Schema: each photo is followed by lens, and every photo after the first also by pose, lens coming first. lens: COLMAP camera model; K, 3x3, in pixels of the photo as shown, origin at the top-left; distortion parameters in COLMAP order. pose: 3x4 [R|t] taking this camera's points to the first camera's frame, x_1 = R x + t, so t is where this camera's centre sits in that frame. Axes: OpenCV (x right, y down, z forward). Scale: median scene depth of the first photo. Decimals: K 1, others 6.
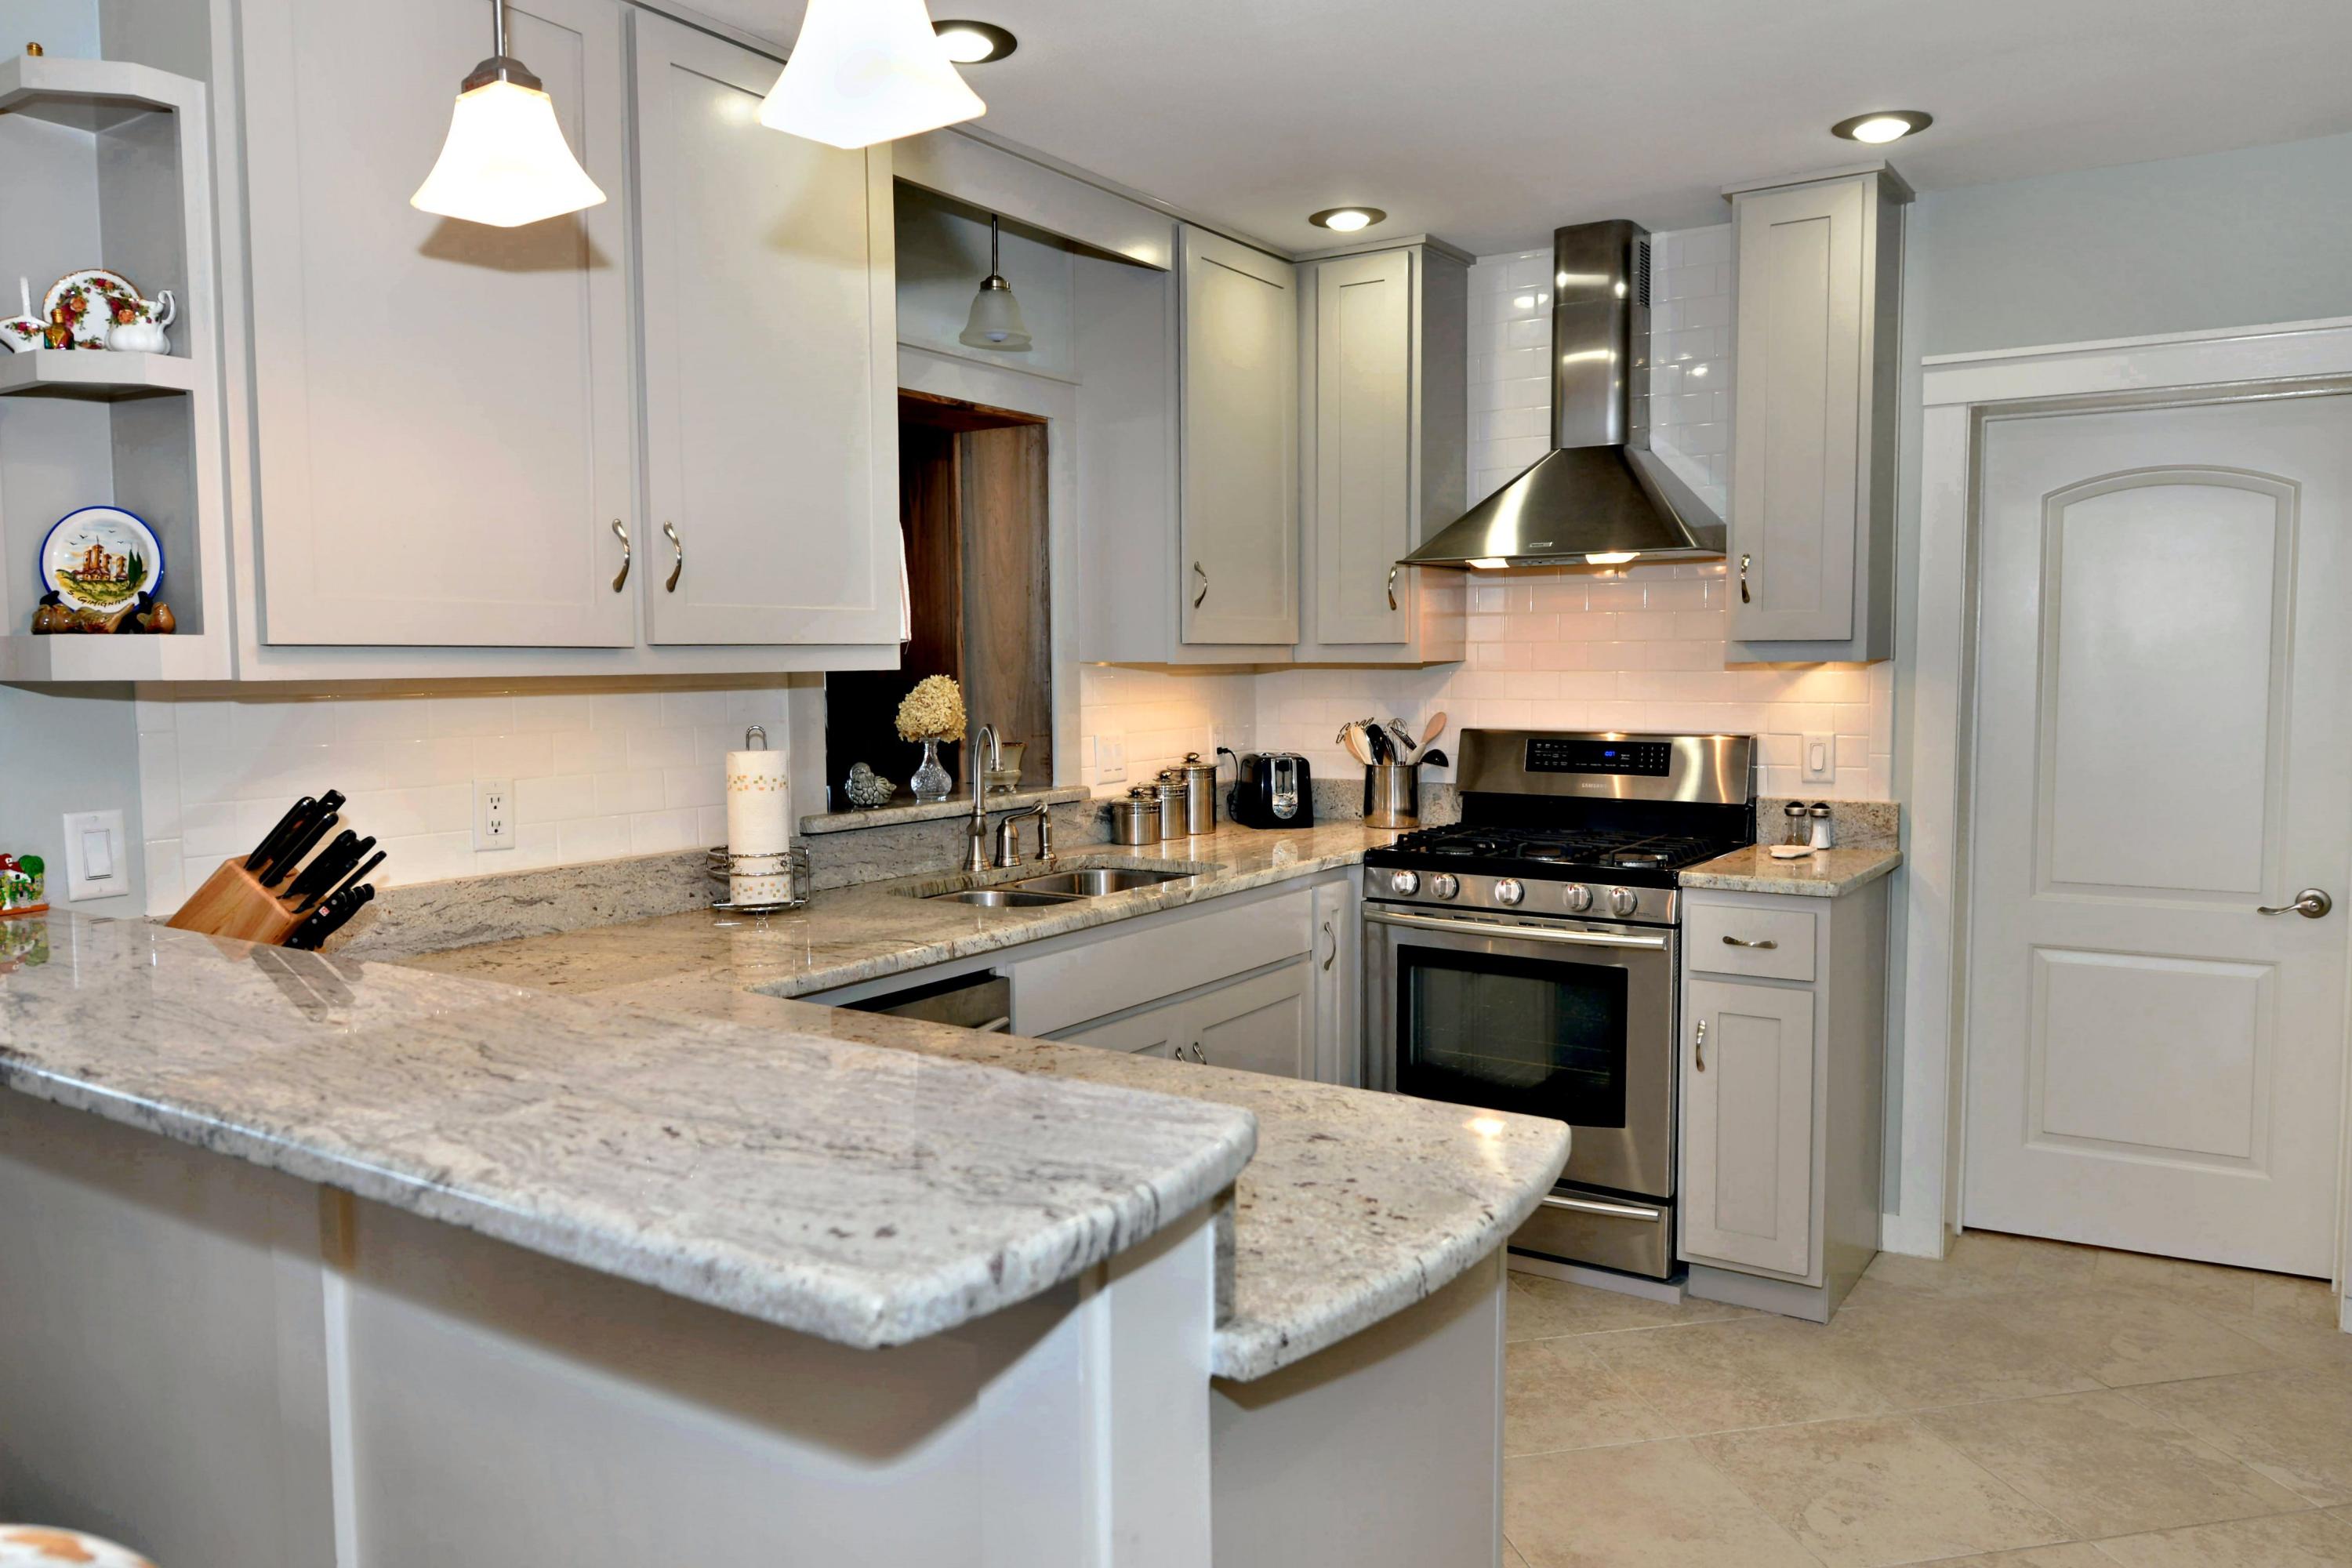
lens RADIAL K [[1651.6, 0, 1183.2], [0, 1651.6, 772.9], [0, 0, 1]] dist [-0.003763, 0.005565]
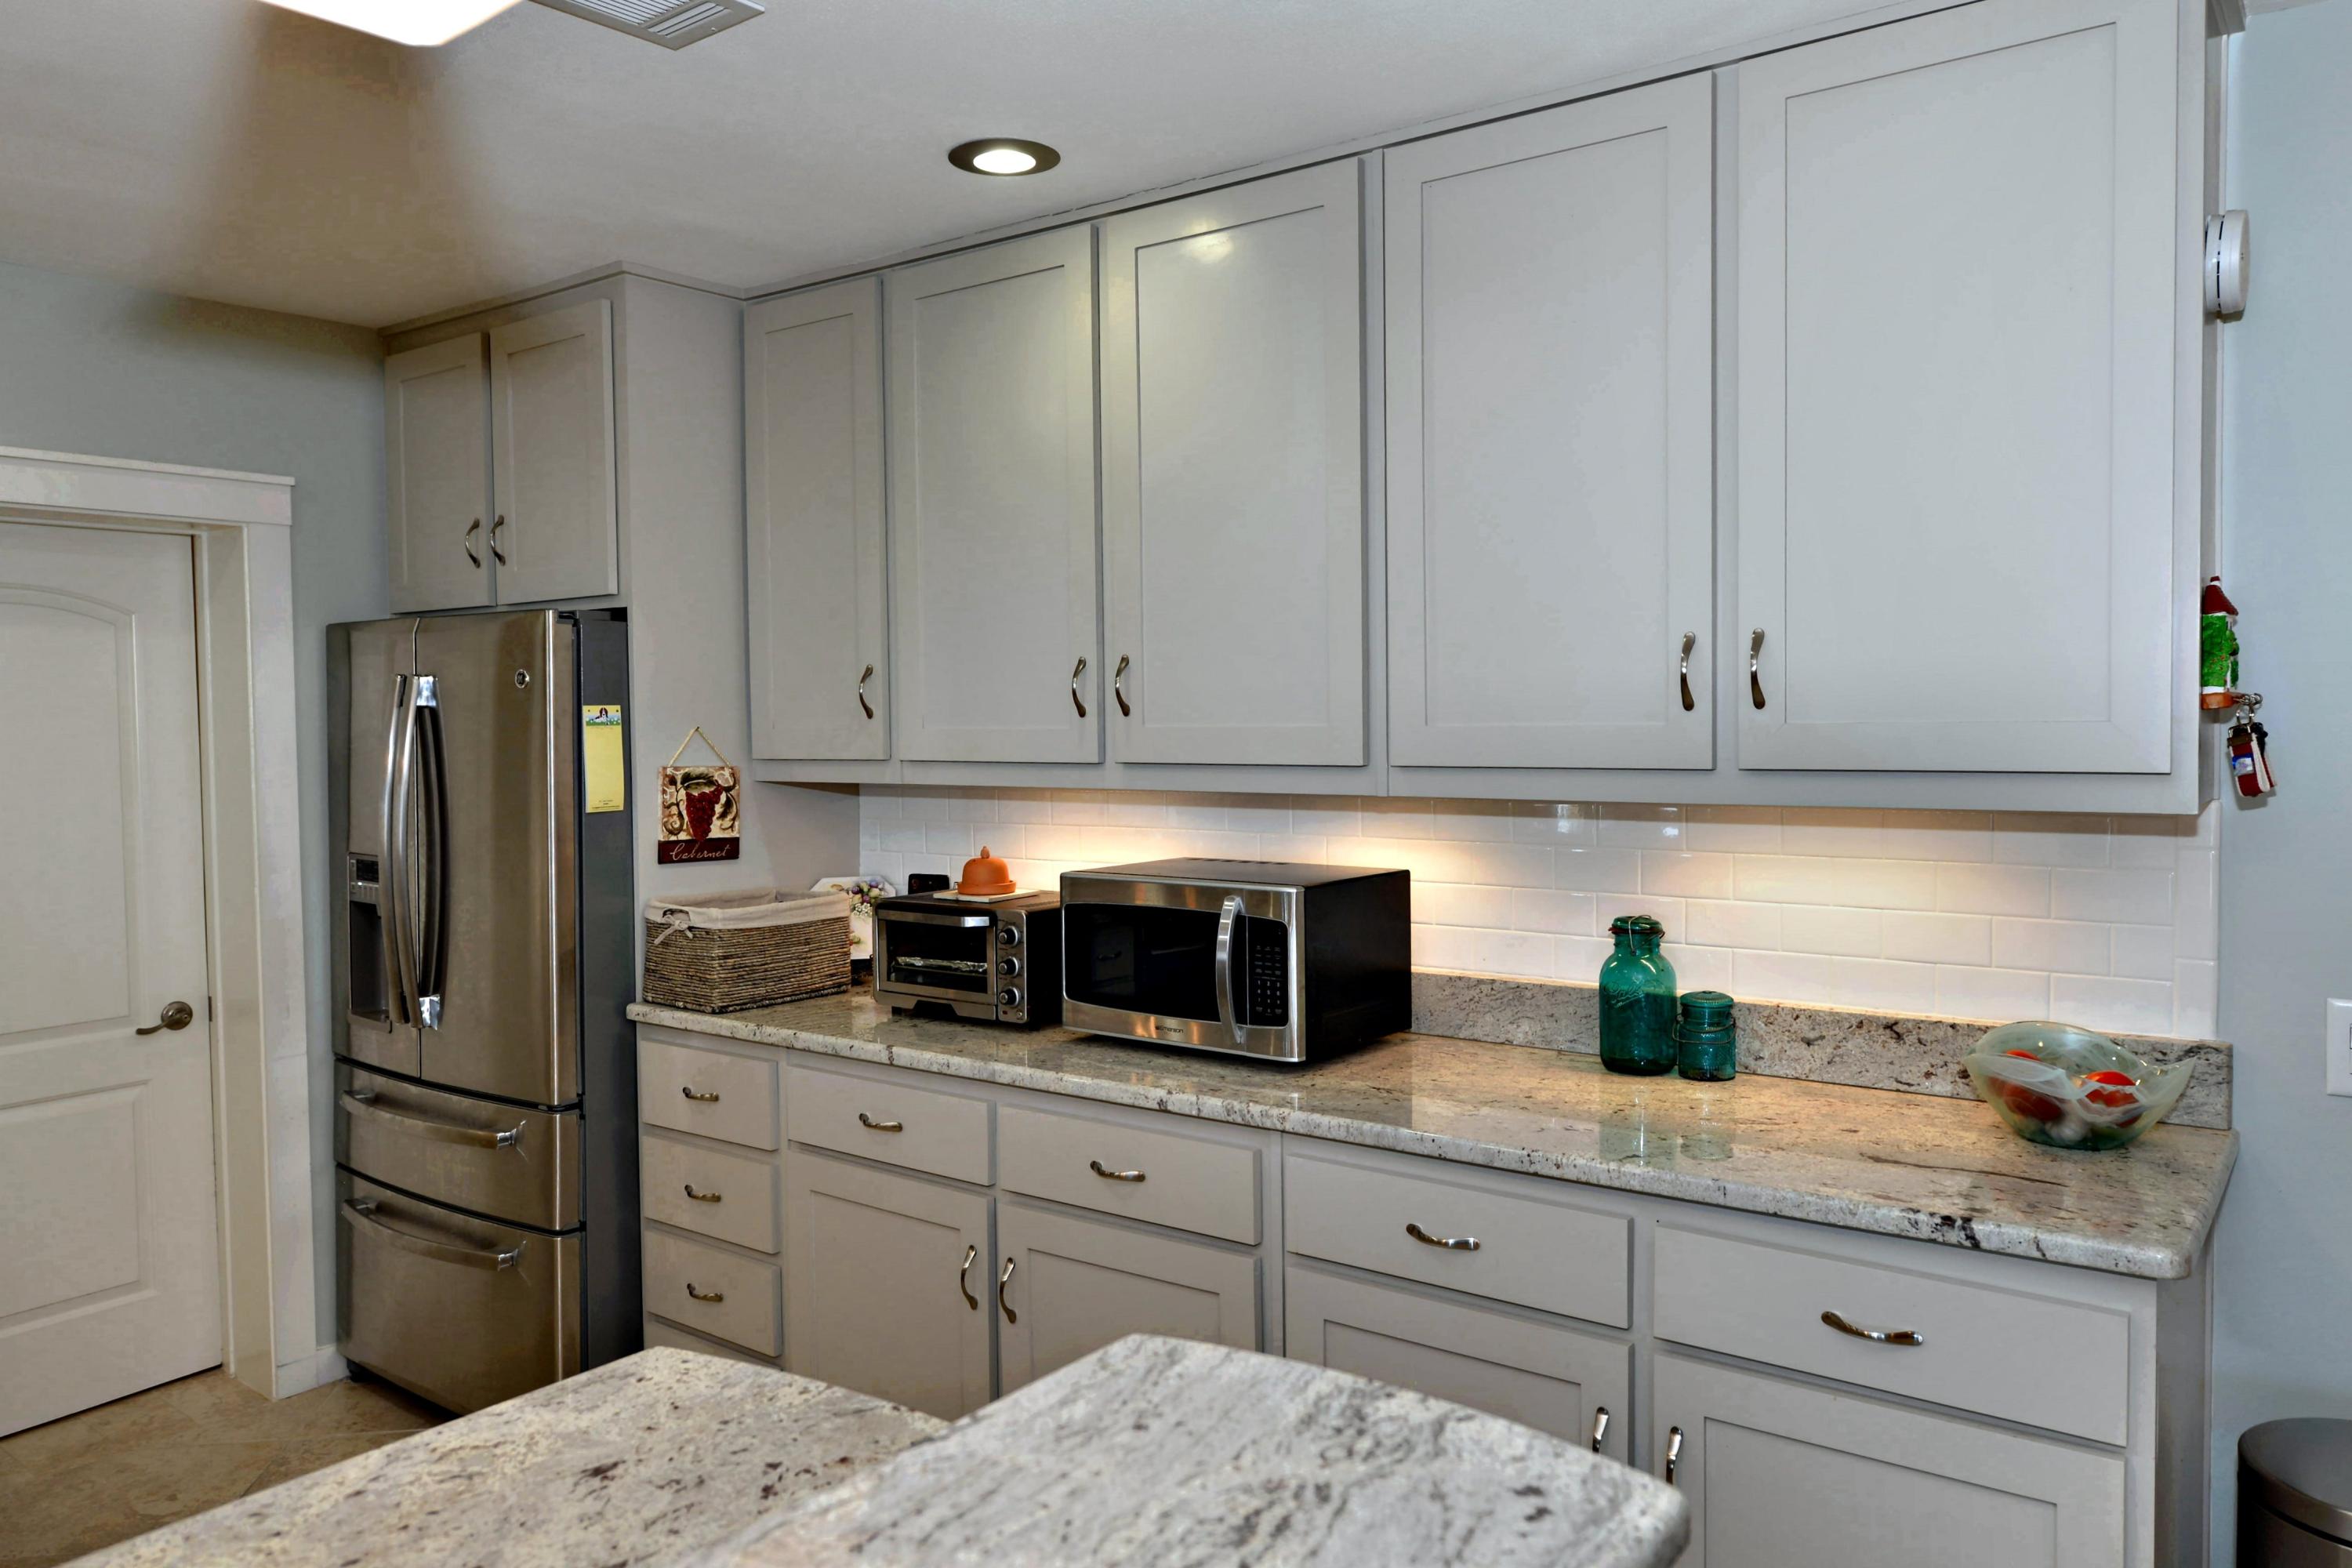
lens RADIAL K [[1651.6, 0, 1161.1], [0, 1651.6, 782.0], [0, 0, 1]] dist [-0.003763, 0.005565]
pose [[0.066564, -0.038101, 0.997054, -0.291029], [0.081794, 0.996116, 0.032604, -0.048289], [-0.994424, 0.079383, 0.069422, 0.280674]]
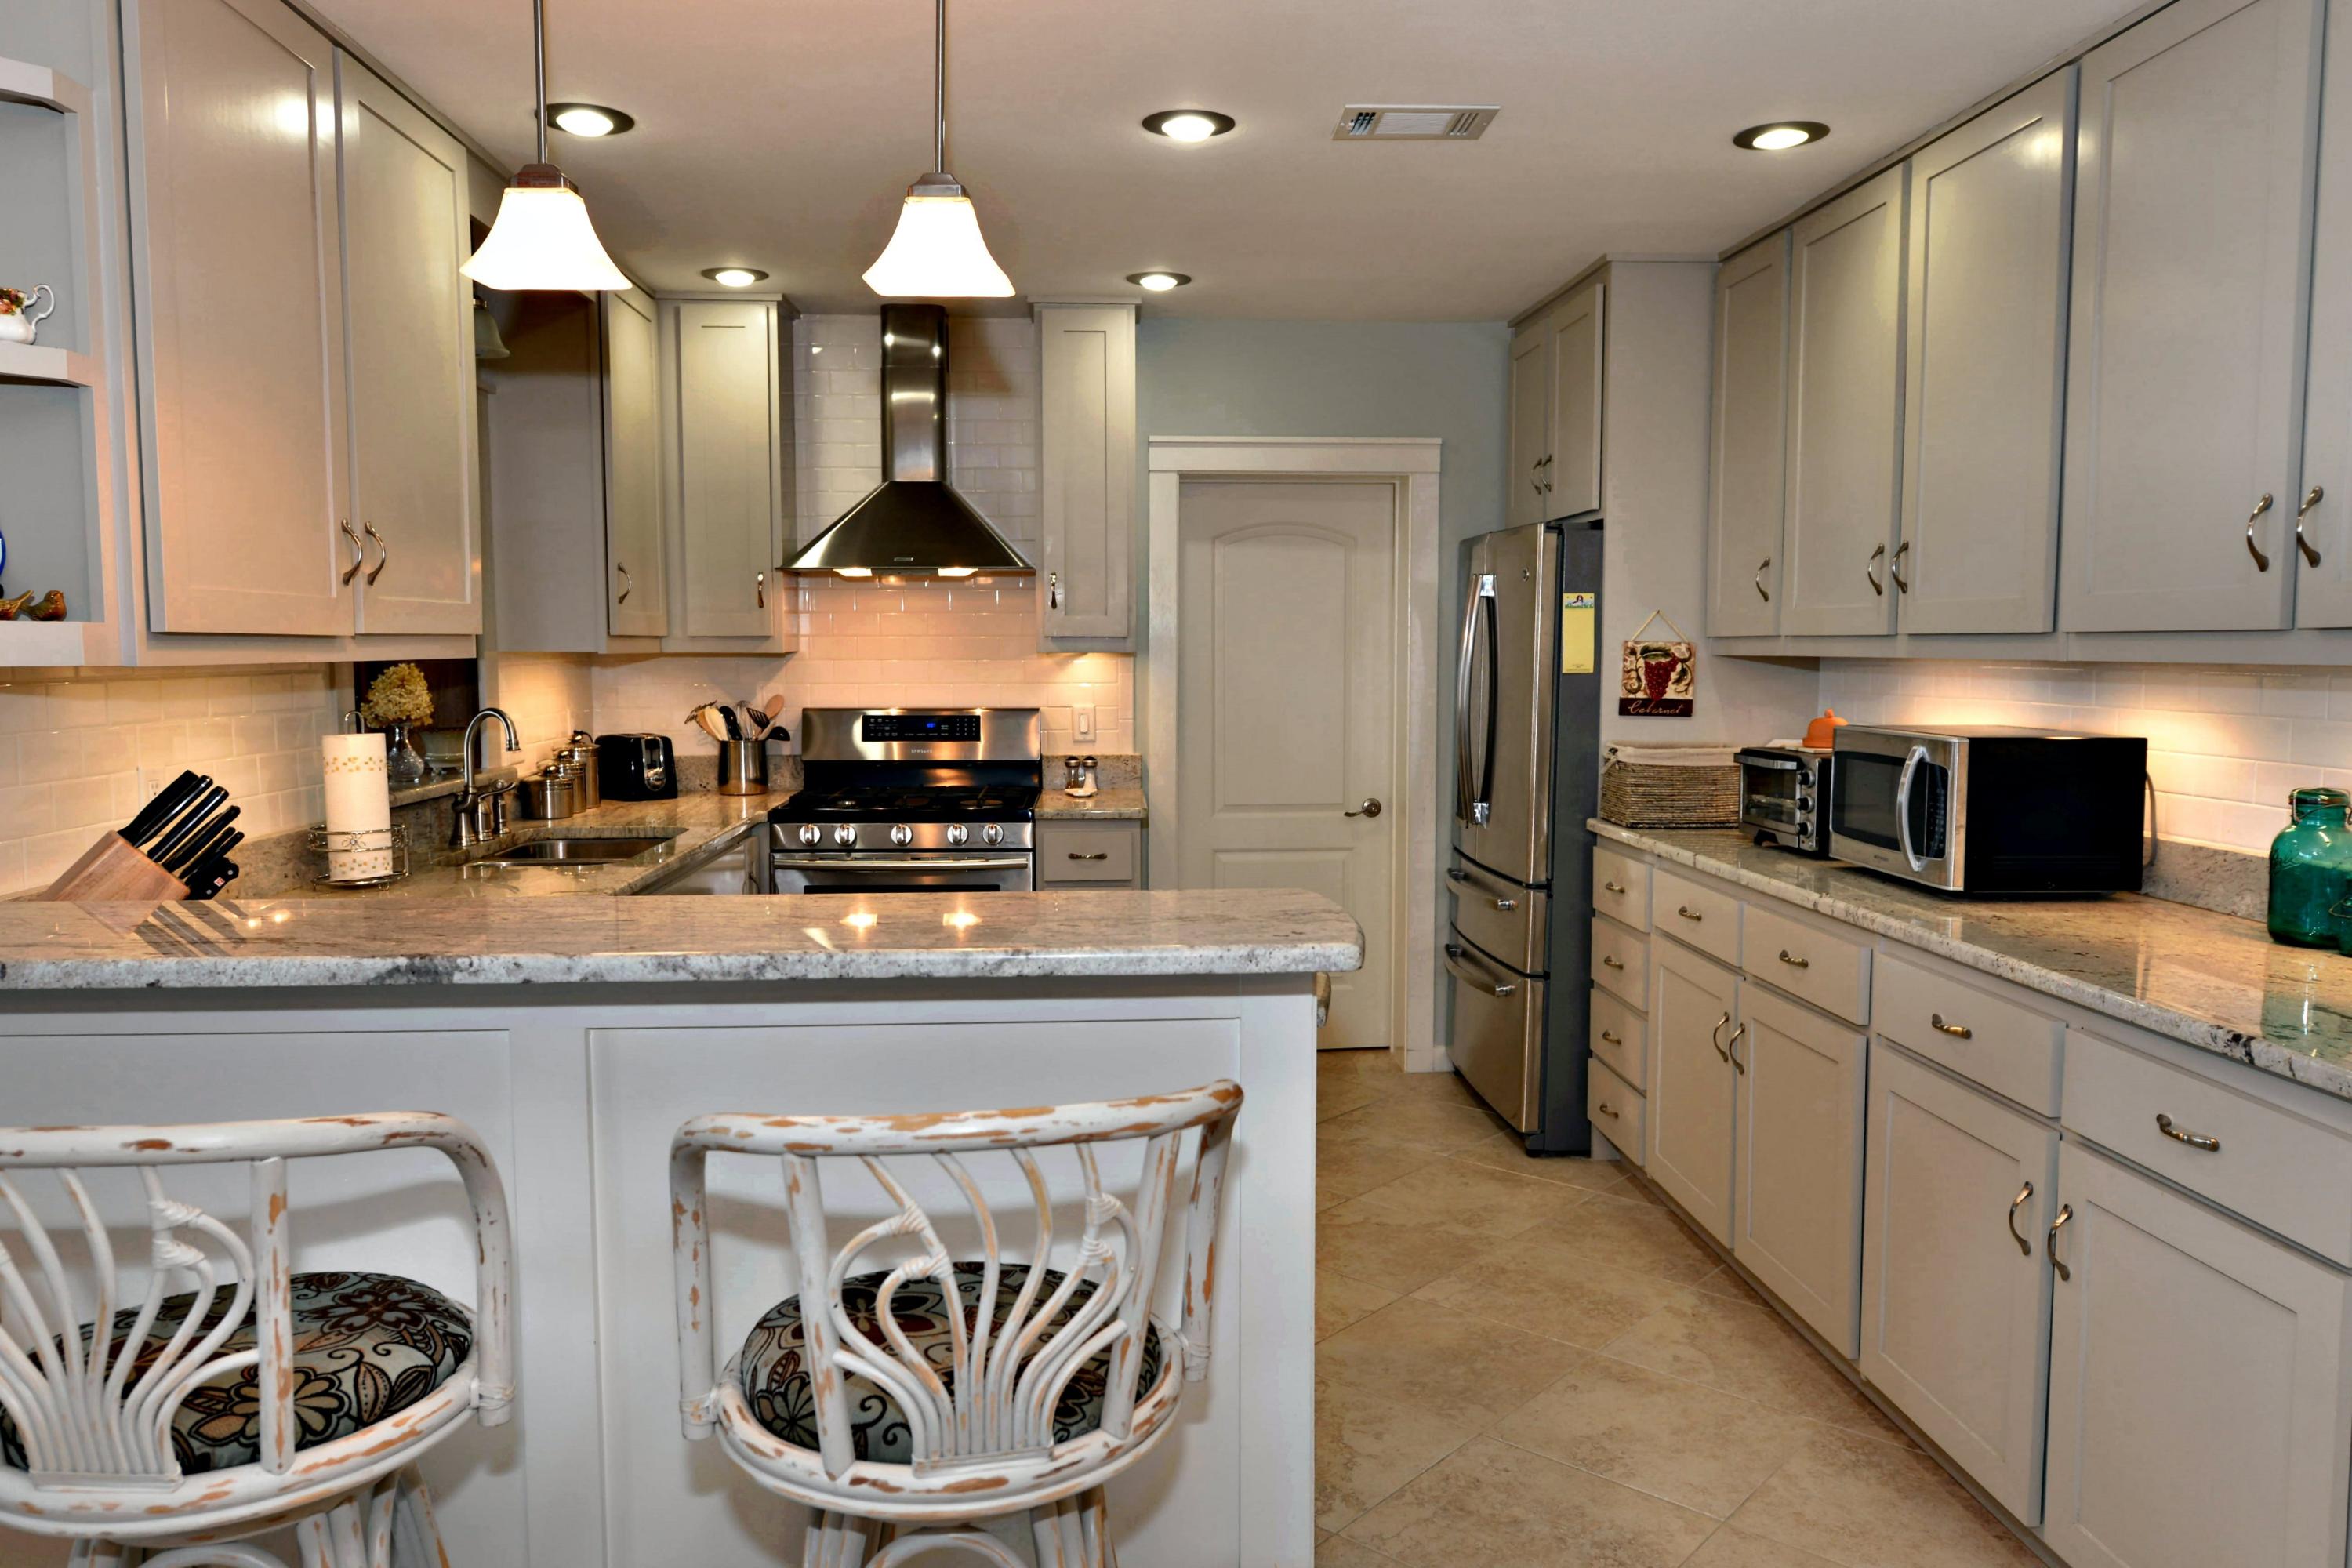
lens RADIAL K [[1651.6, 0, 1175.4], [0, 1651.6, 788.0], [0, 0, 1]] dist [-0.003763, 0.005565]
pose [[0.799620, -0.047193, 0.598649, -0.373686], [0.038895, 0.998884, 0.026793, 0.010431], [-0.599245, 0.001860, 0.800563, -0.129708]]
